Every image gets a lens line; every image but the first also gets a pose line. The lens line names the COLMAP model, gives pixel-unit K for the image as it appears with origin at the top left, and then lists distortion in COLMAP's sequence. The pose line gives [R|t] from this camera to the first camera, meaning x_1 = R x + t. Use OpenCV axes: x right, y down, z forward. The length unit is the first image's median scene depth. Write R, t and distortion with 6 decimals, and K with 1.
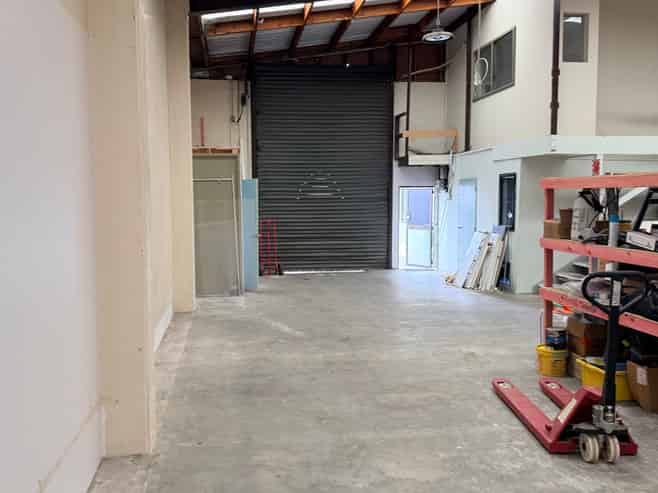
lens RADIAL K [[569.2, 0, 329.0], [0, 569.2, 246.5], [0, 0, 1]] dist [0.003359, 0.000596]
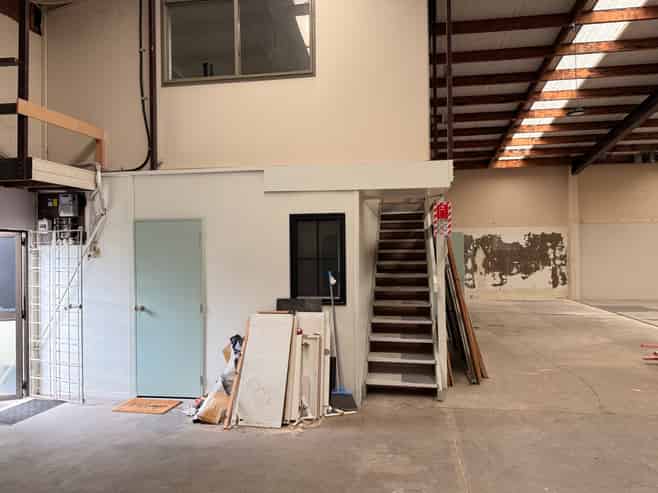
lens RADIAL K [[456.9, 0, 329.0], [0, 456.9, 246.5], [0, 0, 1]] dist [0.000039, -0.000265]
pose [[0.320943, 0.005495, 0.947083, -0.121813], [0.085662, 0.995716, -0.034805, -0.062678], [-0.943217, 0.092299, 0.319098, 0.697679]]
